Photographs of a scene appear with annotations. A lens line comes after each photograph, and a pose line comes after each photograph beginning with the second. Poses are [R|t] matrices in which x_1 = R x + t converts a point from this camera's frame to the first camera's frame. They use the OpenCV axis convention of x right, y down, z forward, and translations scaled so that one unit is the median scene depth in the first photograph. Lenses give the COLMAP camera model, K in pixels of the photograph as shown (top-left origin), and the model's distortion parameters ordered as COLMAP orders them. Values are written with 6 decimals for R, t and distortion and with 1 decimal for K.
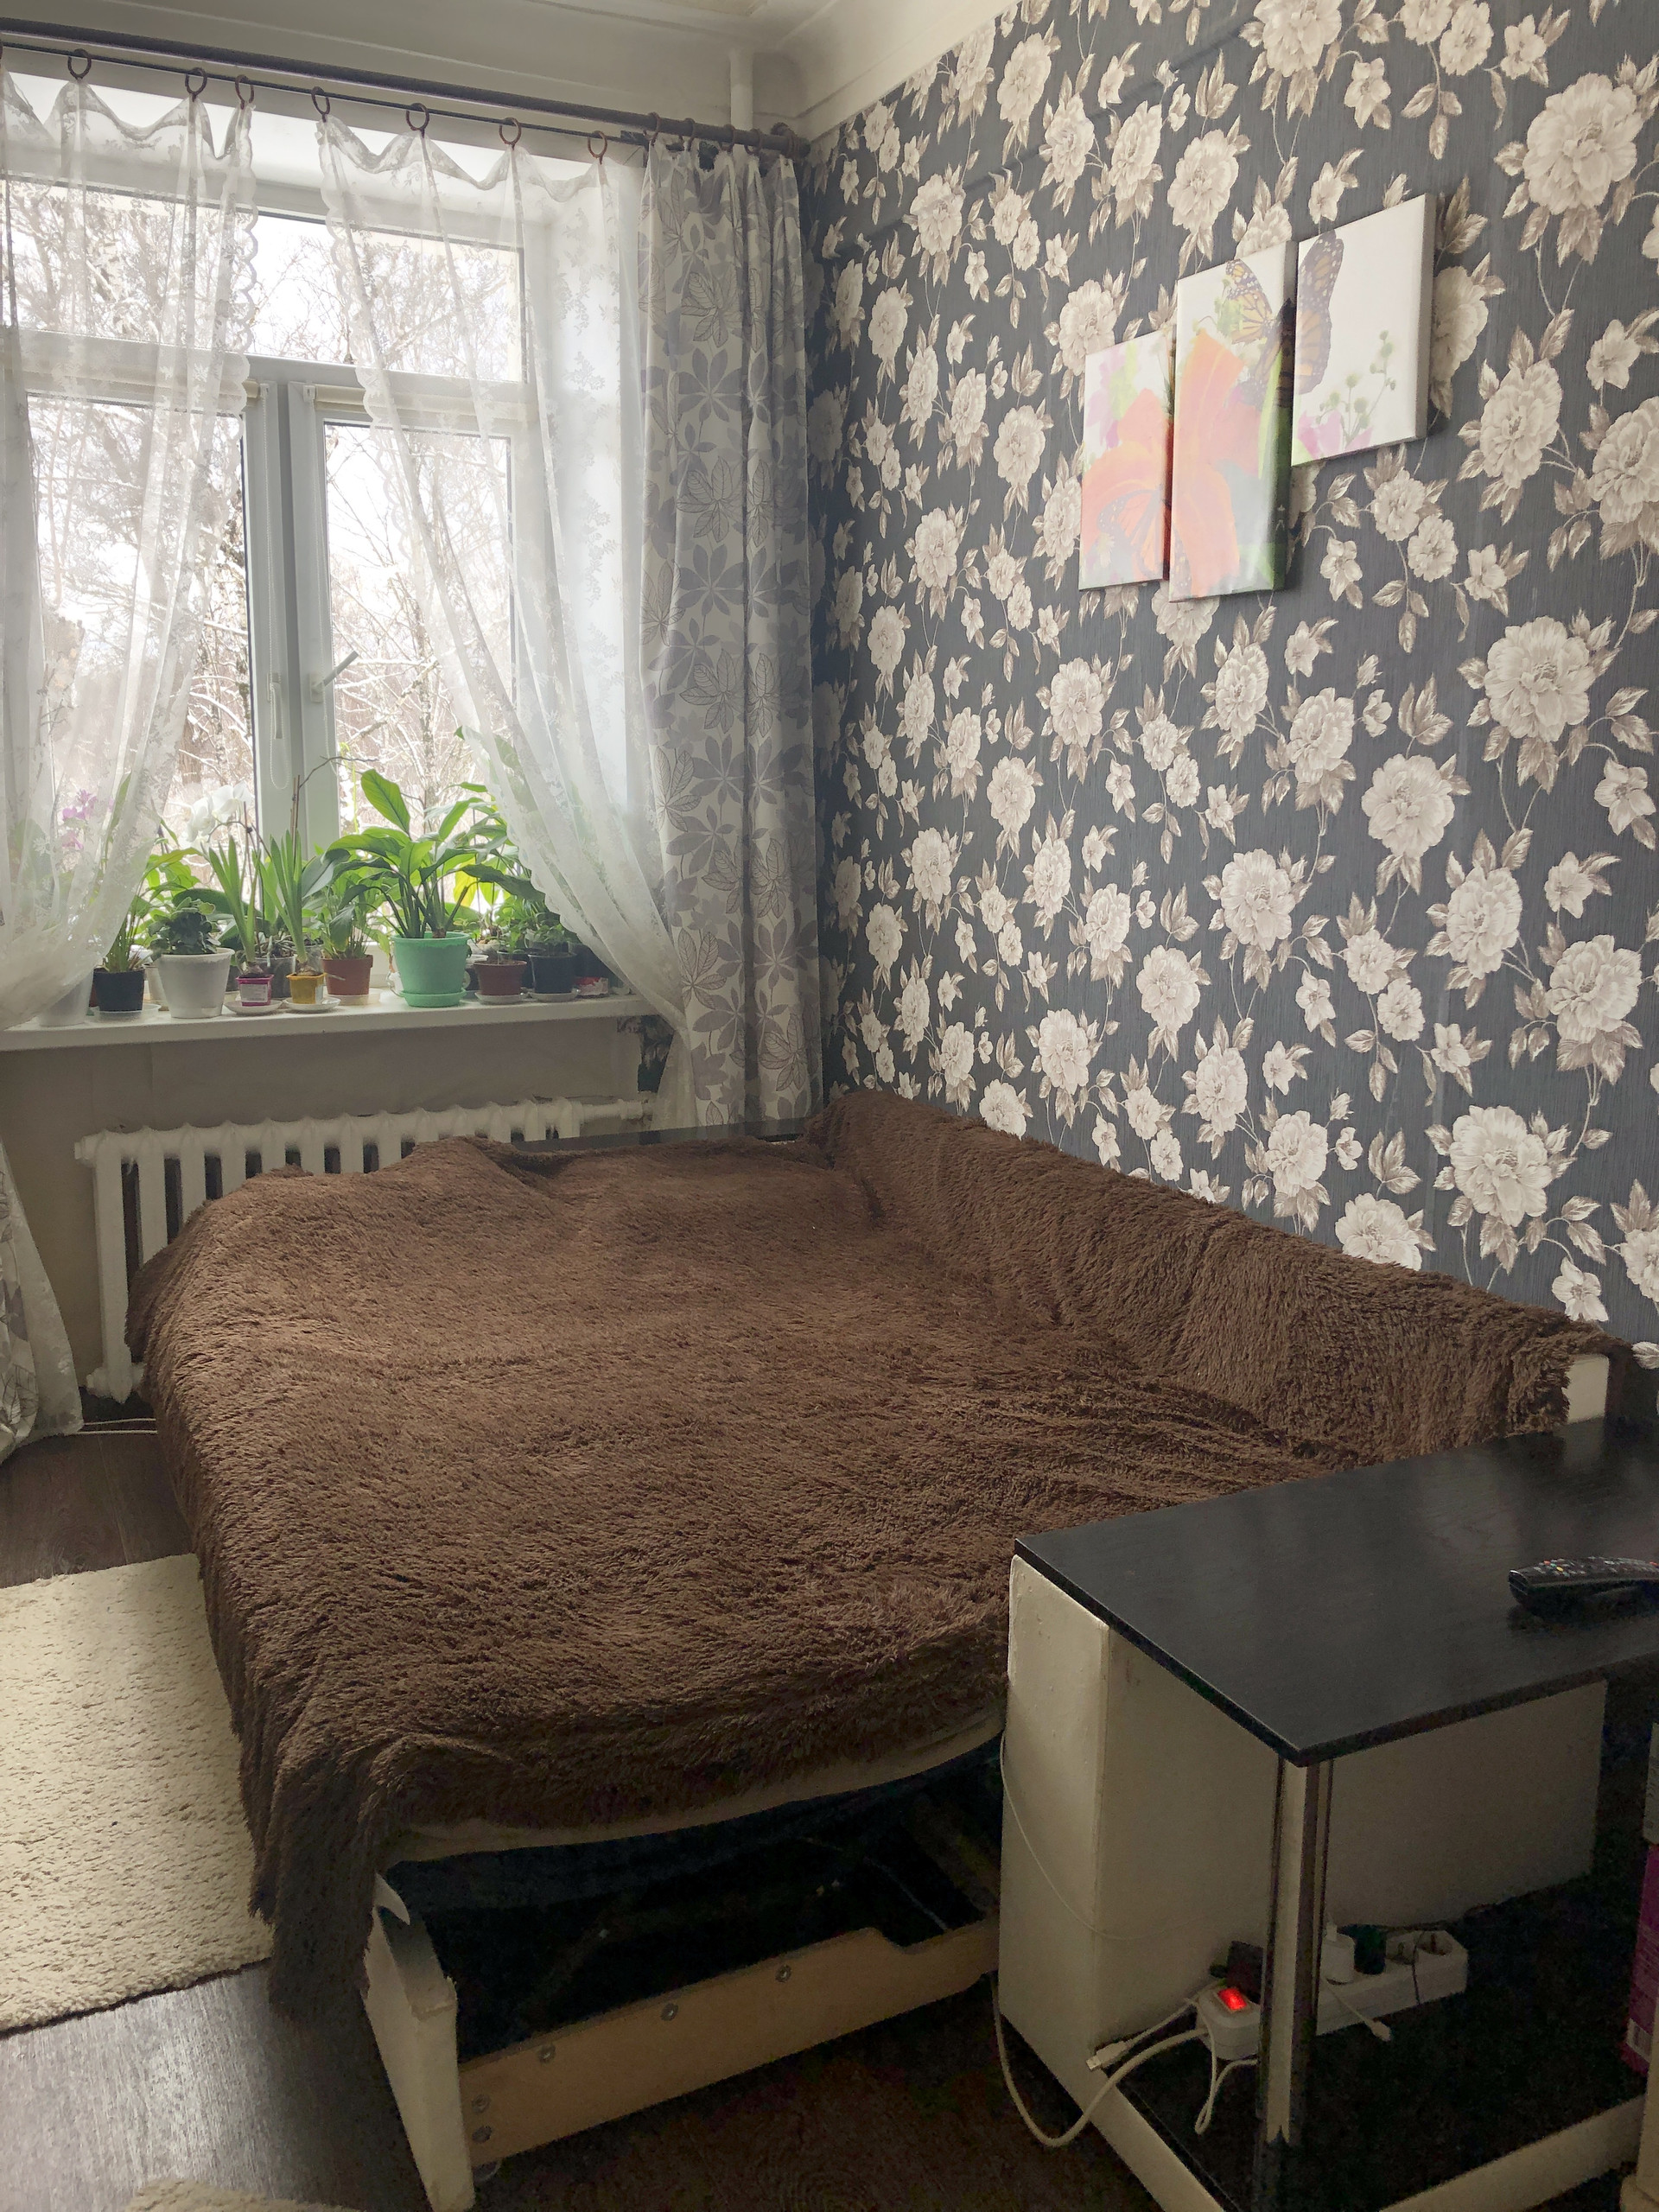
lens RADIAL K [[1764.4, 0, 833.3], [0, 1764.4, 1078.3], [0, 0, 1]] dist [0.033713, -0.072590]
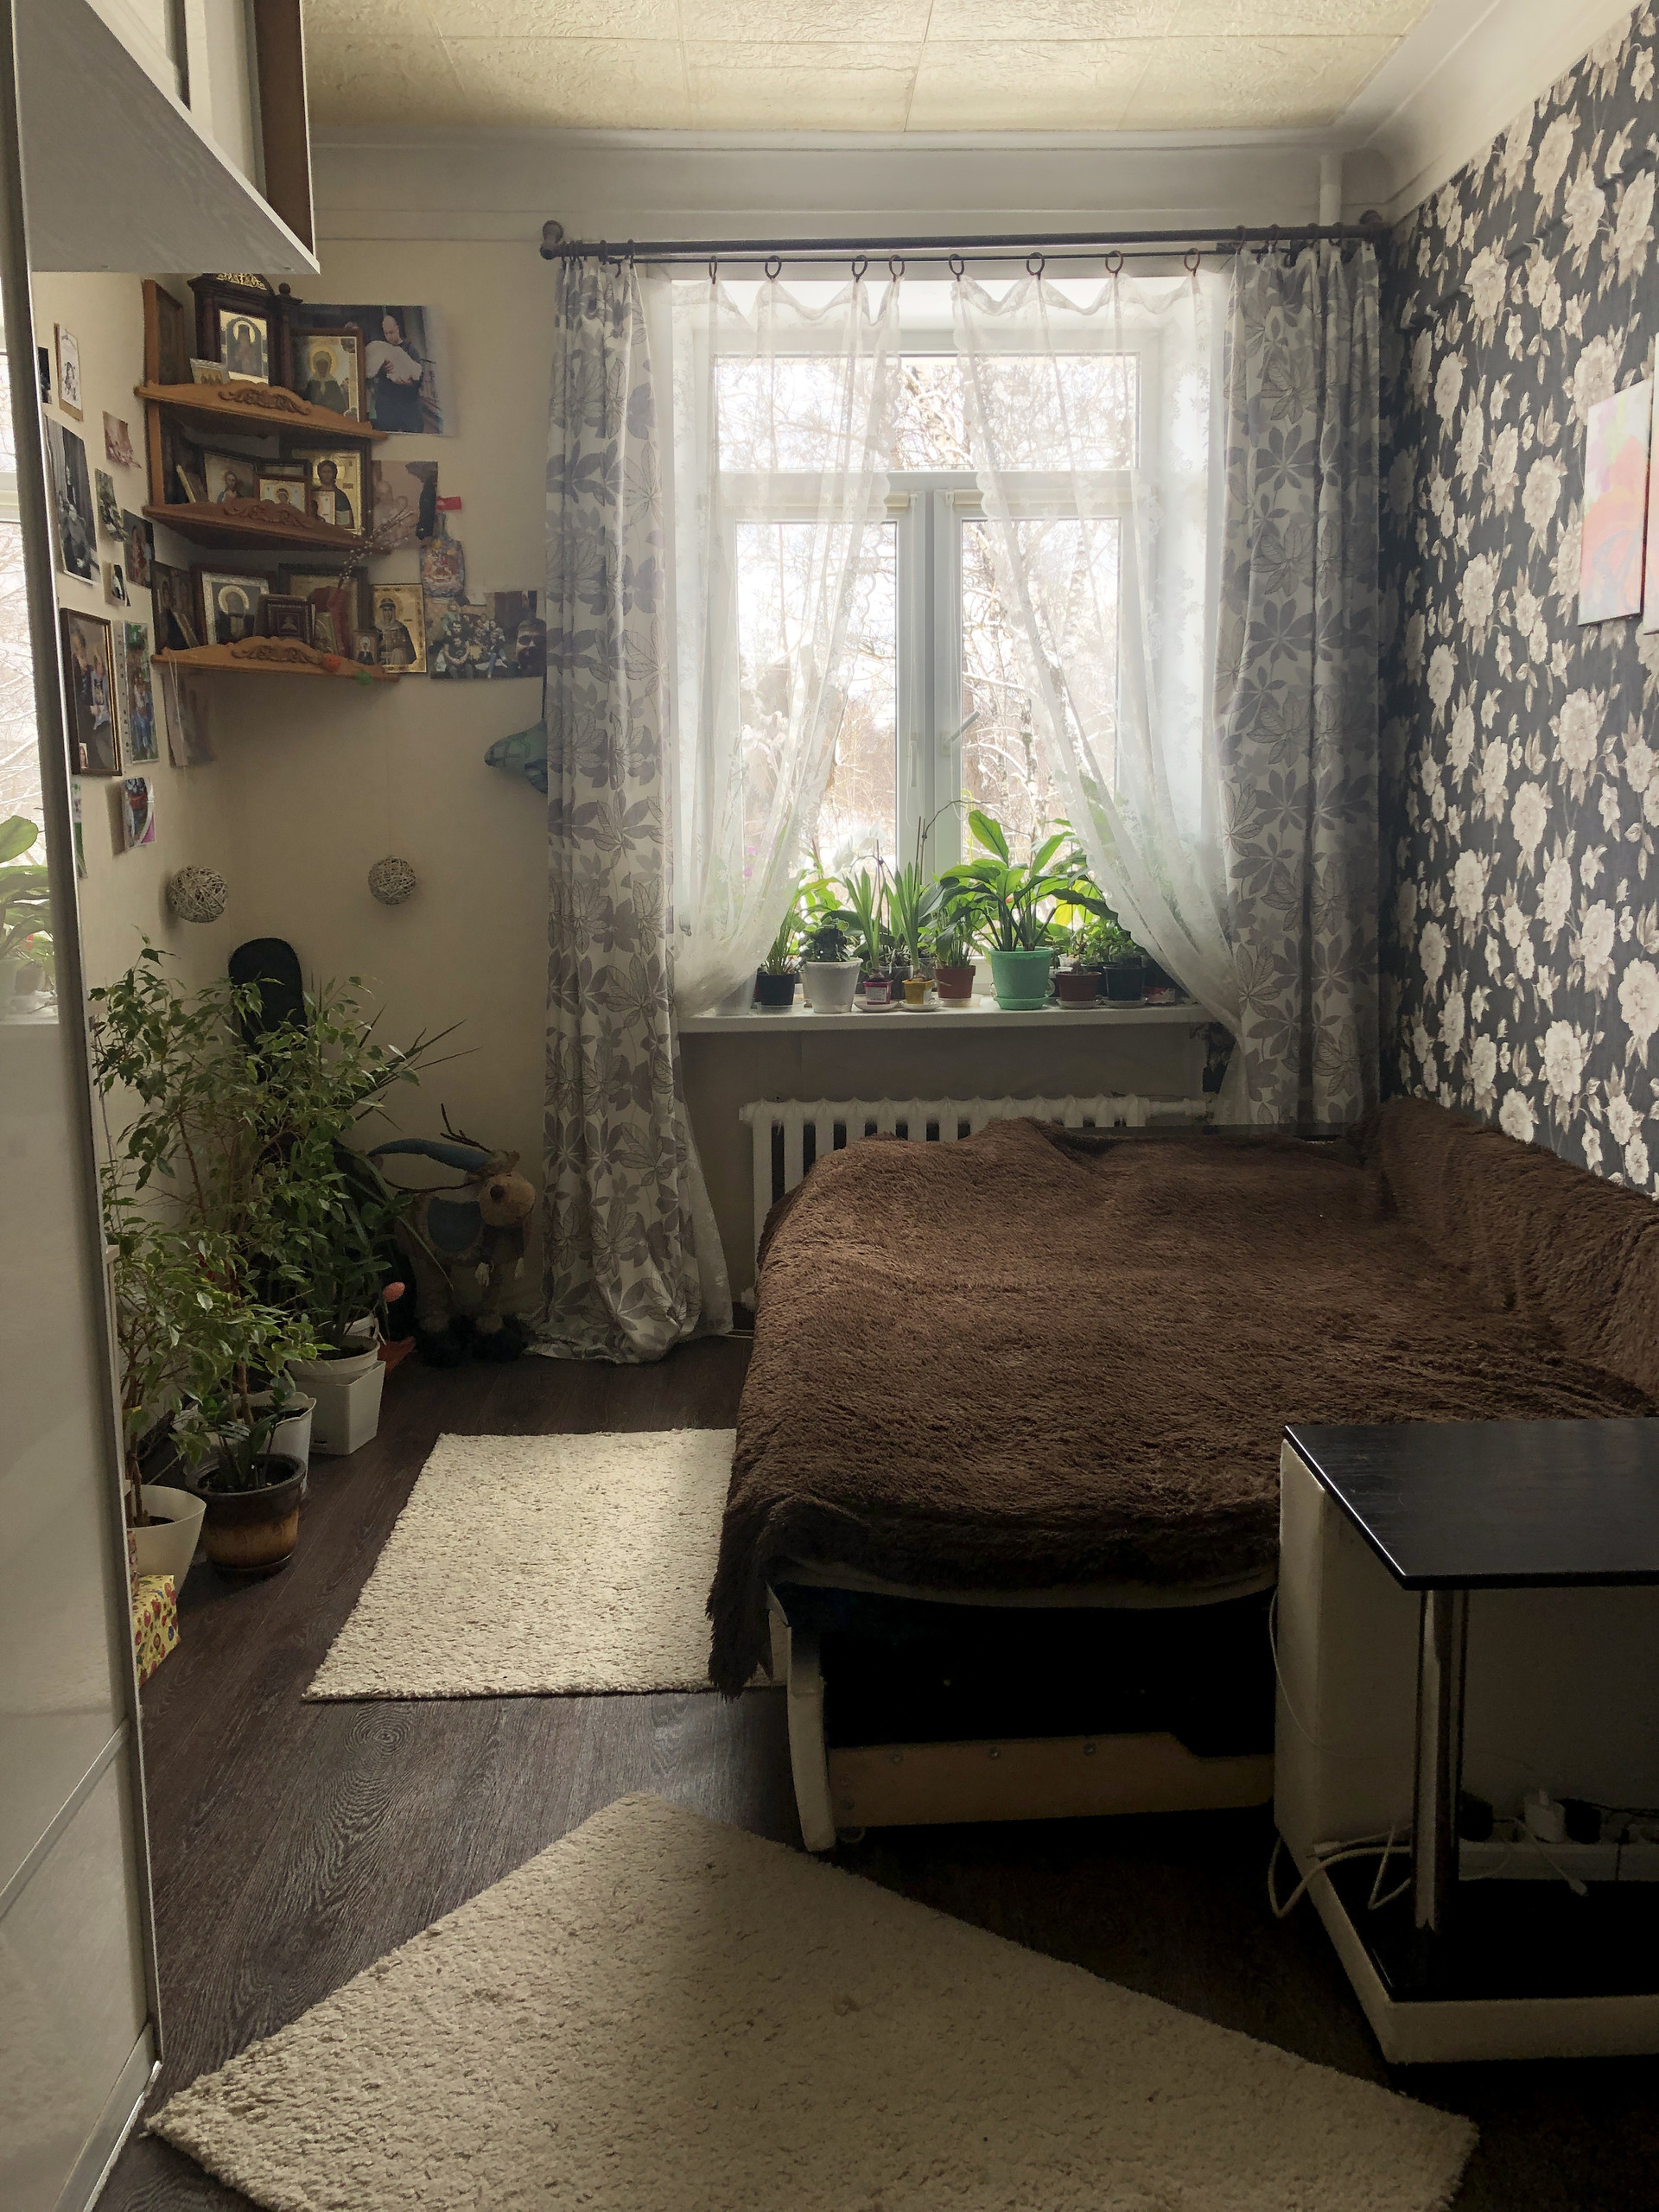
lens RADIAL K [[1764.4, 0, 833.3], [0, 1764.4, 1078.3], [0, 0, 1]] dist [0.033713, -0.072590]
pose [[0.906748, 0.039154, -0.419851, 0.167697], [-0.047940, 0.998796, -0.010390, 0.025157], [0.418938, 0.029549, 0.907534, -0.127268]]
